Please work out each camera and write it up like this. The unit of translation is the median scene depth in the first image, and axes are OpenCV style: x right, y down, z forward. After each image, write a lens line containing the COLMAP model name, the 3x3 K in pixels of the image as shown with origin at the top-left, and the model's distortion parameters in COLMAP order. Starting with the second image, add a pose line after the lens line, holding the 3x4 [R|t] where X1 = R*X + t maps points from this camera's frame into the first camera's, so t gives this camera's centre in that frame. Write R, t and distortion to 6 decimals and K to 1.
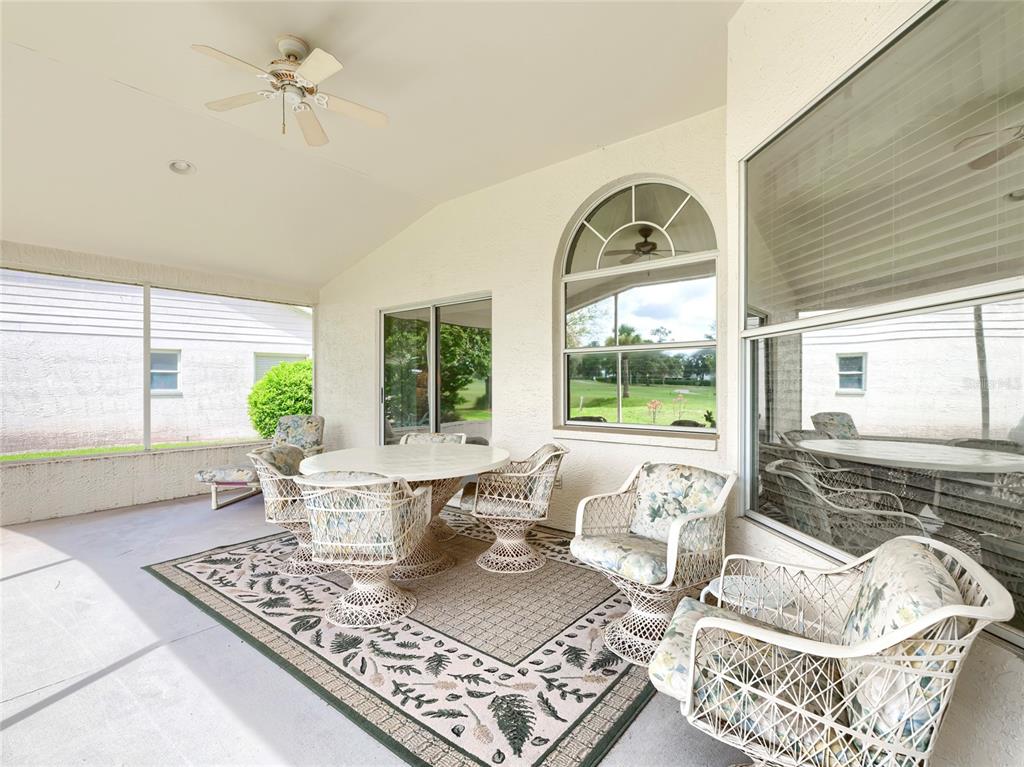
lens RADIAL K [[496.2, 0, 513.9], [0, 496.2, 384.9], [0, 0, 1]] dist [0.002986, -0.000114]
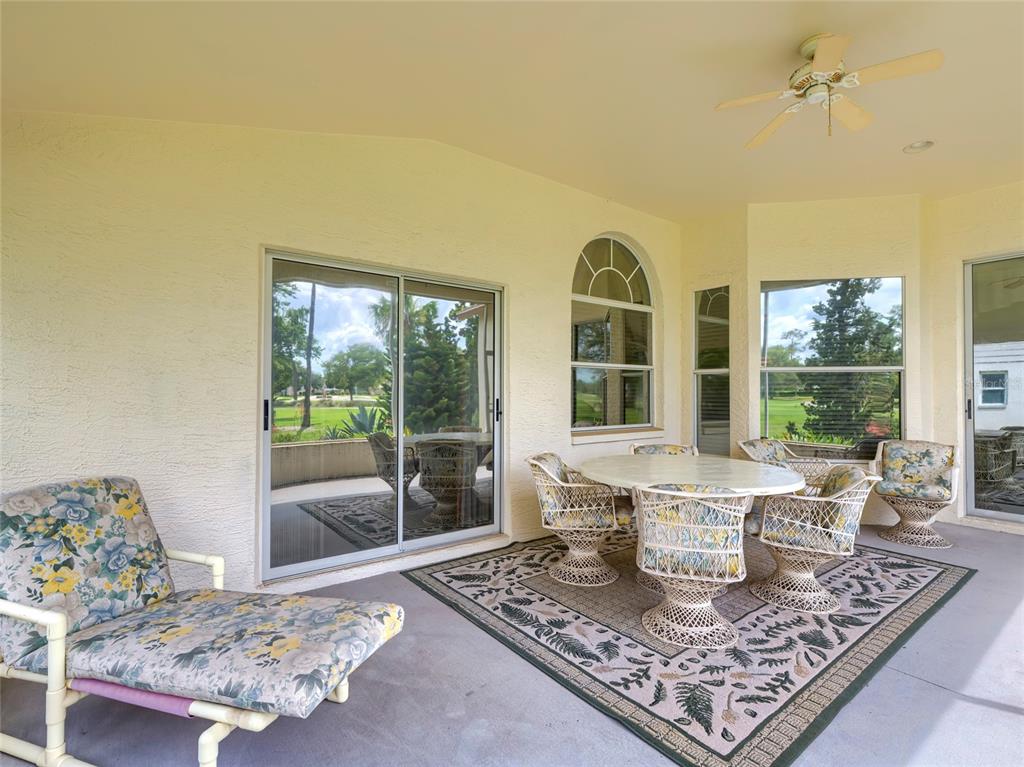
lens RADIAL K [[496.2, 0, 514.0], [0, 496.2, 384.9], [0, 0, 1]] dist [0.002986, -0.000114]
pose [[0.227621, 0.011726, 0.973679, -1.592404], [-0.004906, 0.999929, -0.010895, -0.013609], [-0.973737, -0.002297, 0.227662, 1.419900]]
